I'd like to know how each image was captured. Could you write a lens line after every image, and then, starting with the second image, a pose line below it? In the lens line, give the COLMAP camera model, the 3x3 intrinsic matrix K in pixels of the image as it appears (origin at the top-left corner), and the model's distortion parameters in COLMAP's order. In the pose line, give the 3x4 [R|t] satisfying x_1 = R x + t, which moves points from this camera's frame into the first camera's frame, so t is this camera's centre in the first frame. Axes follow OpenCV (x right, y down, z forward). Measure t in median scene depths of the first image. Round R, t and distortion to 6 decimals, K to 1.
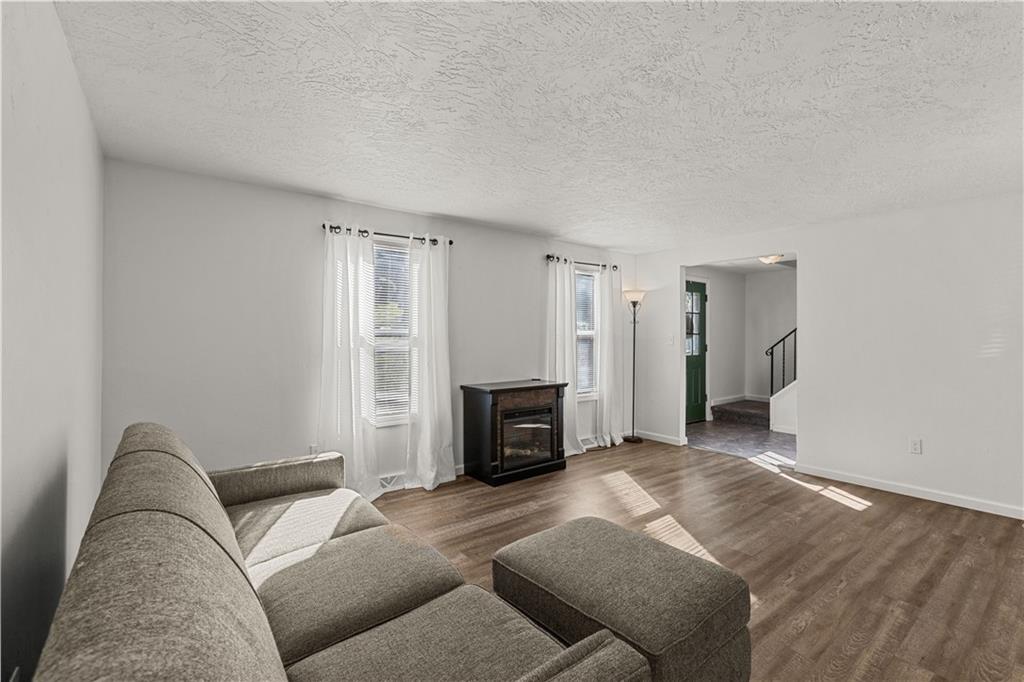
lens RADIAL K [[456.8, 0, 516.3], [0, 456.8, 335.3], [0, 0, 1]] dist [0.002643, -0.001017]
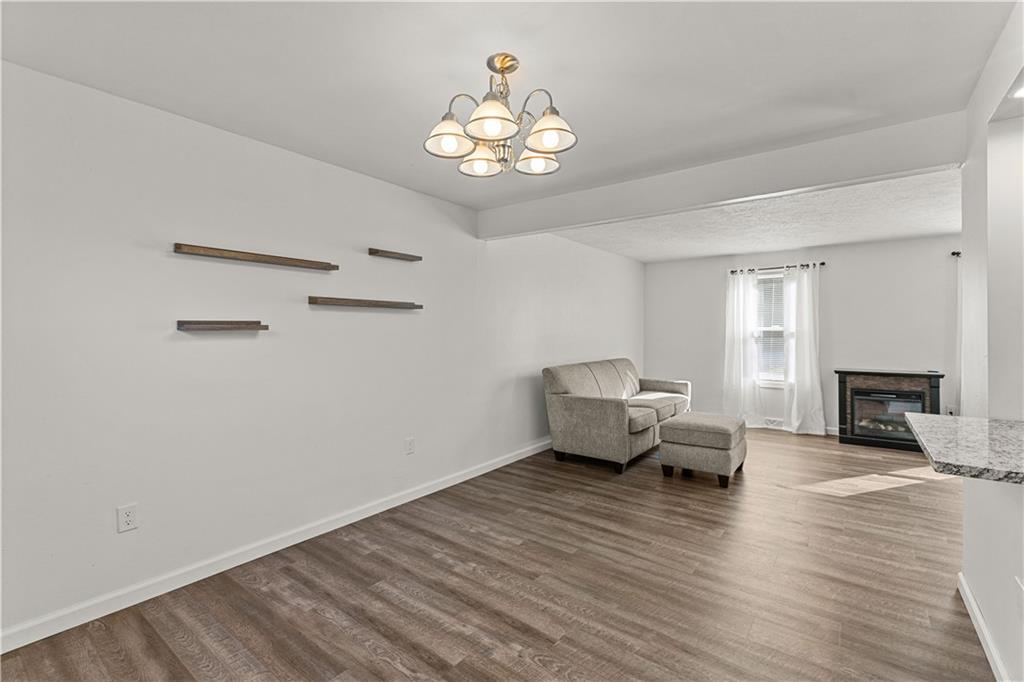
lens RADIAL K [[456.8, 0, 515.9], [0, 456.8, 326.5], [0, 0, 1]] dist [0.002643, -0.001017]
pose [[0.253370, -0.017333, -0.967214, 1.001885], [-0.000209, 0.999838, -0.017973, 0.013271], [0.967370, 0.004756, 0.253325, -0.258753]]
